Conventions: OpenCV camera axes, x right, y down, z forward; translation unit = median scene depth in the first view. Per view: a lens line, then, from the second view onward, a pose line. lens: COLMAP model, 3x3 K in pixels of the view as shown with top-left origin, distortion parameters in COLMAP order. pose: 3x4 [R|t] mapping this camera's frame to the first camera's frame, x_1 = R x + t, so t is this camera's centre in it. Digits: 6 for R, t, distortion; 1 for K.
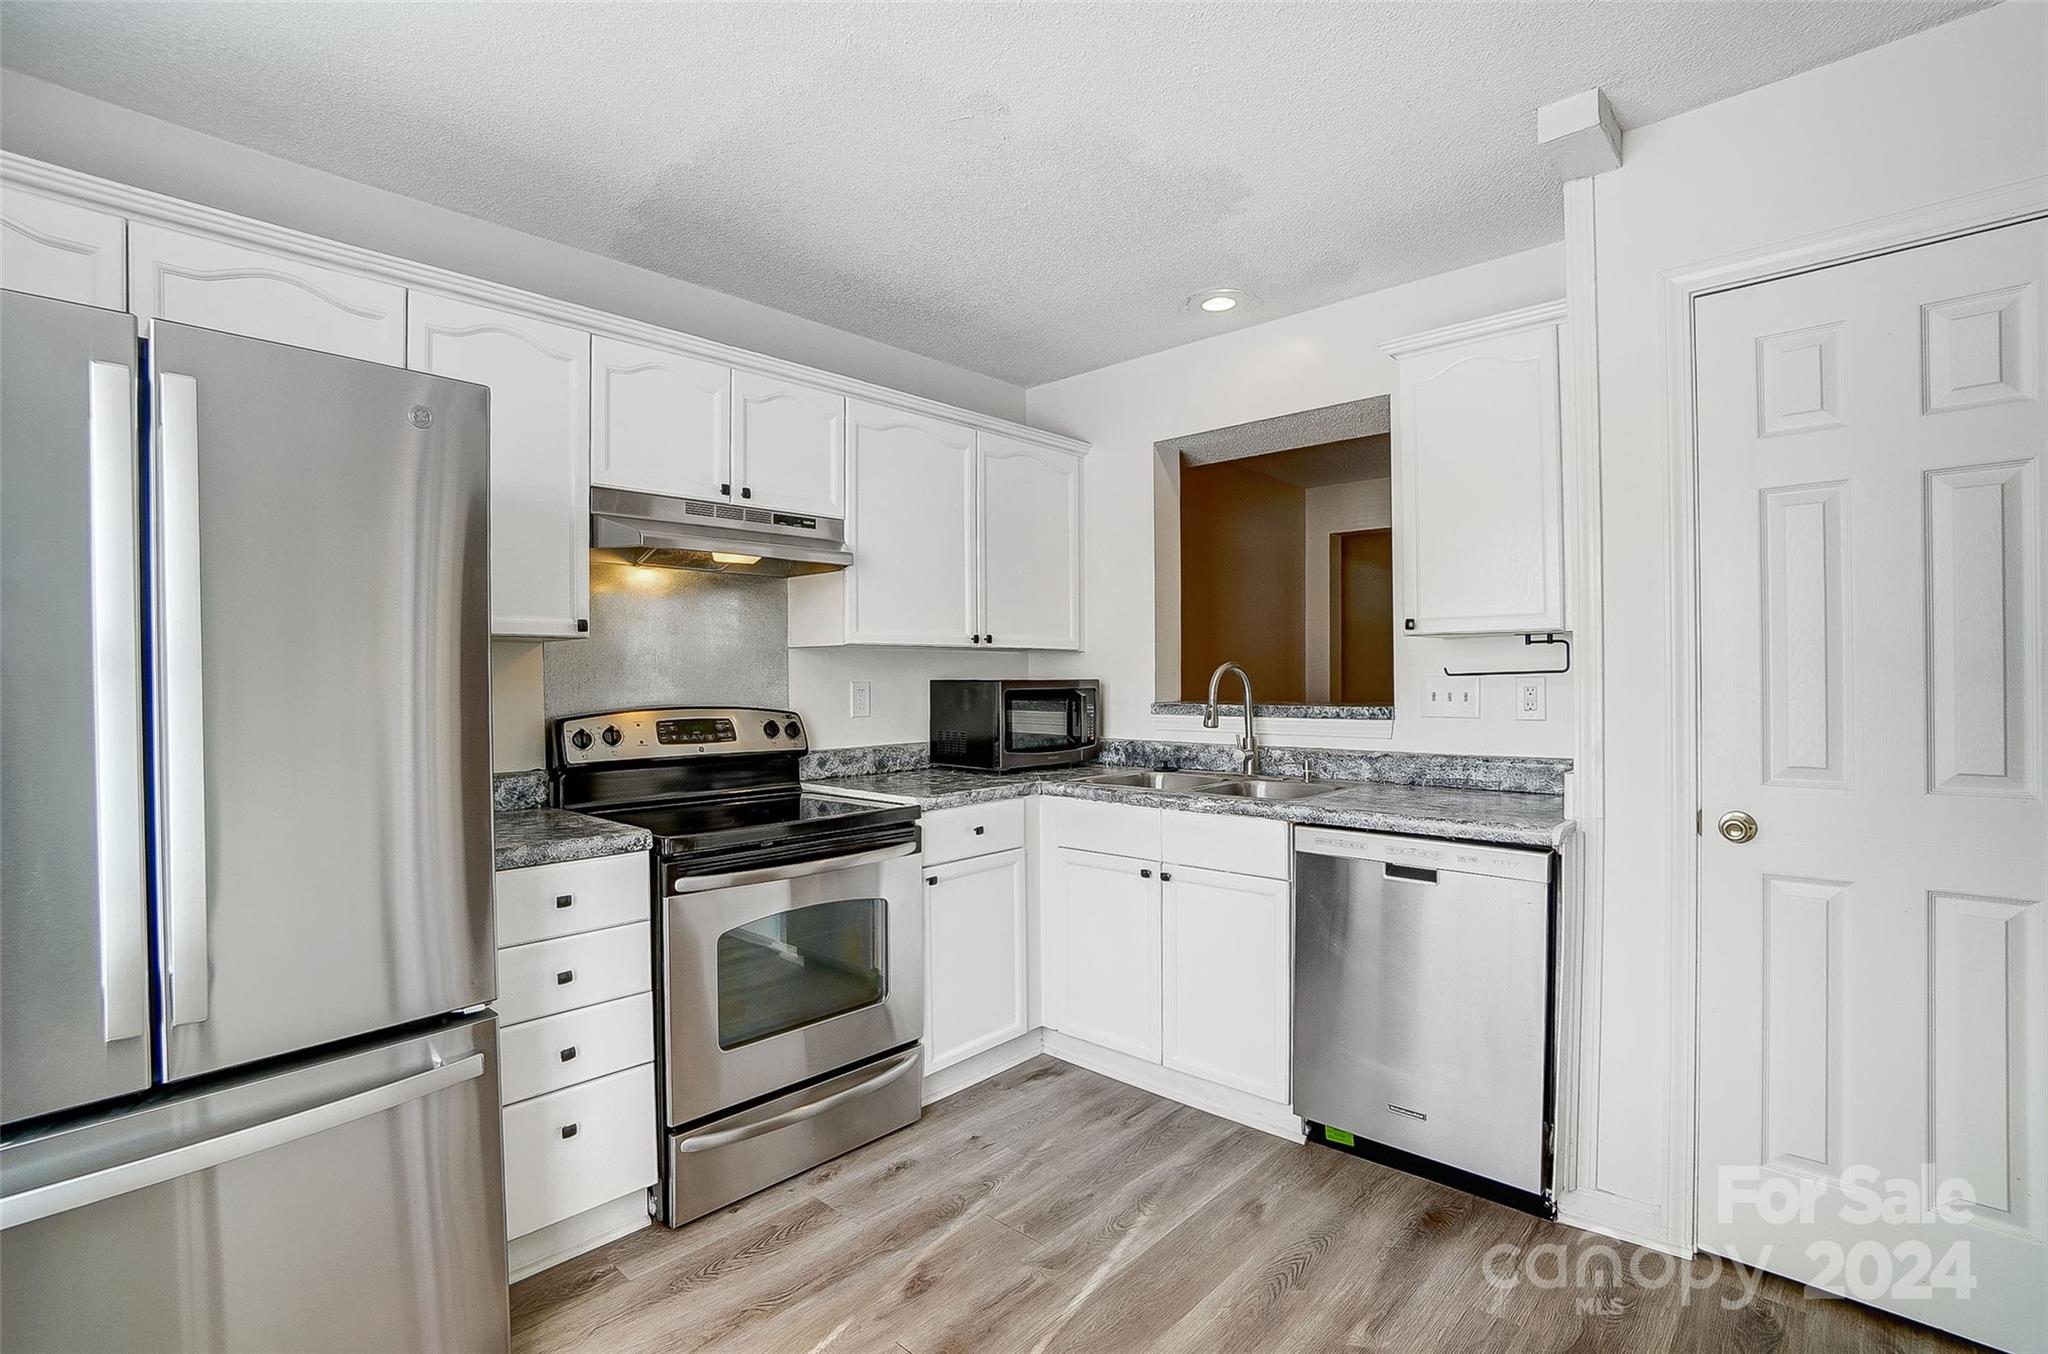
lens RADIAL K [[952.0, 0, 1015.1], [0, 952.0, 688.1], [0, 0, 1]] dist [-0.050227, -0.000043]
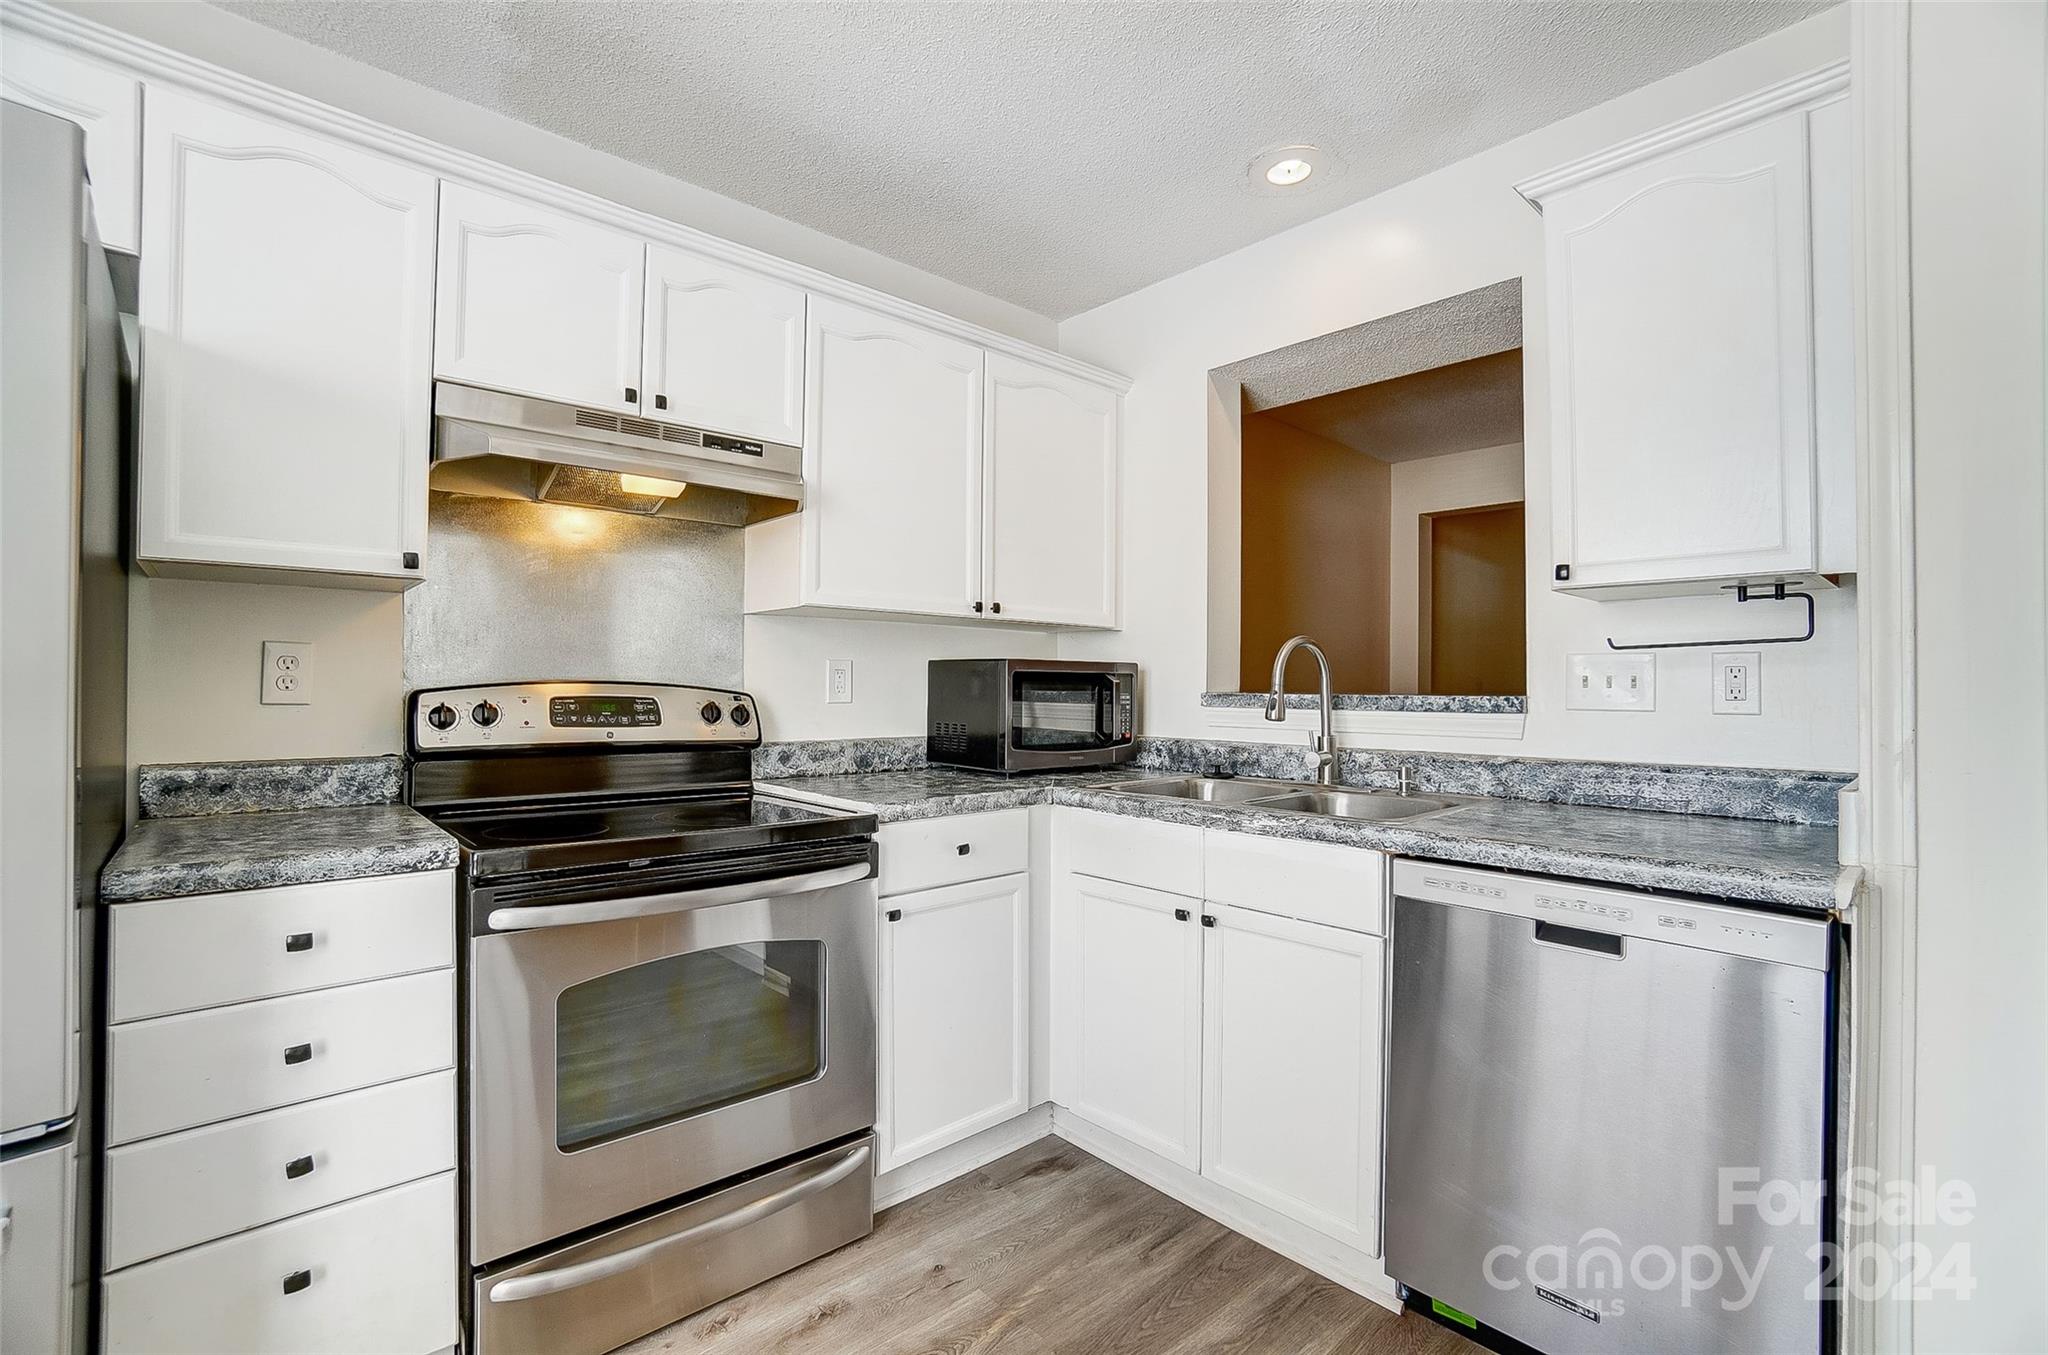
lens RADIAL K [[912.3, 0, 1018.3], [0, 912.3, 679.5], [0, 0, 1]] dist [-0.062084, 0.023491]
pose [[0.996516, 0.014000, -0.082223, 0.065801], [-0.015719, 0.999670, -0.020300, 0.028545], [0.081912, 0.021522, 0.996407, 0.281440]]
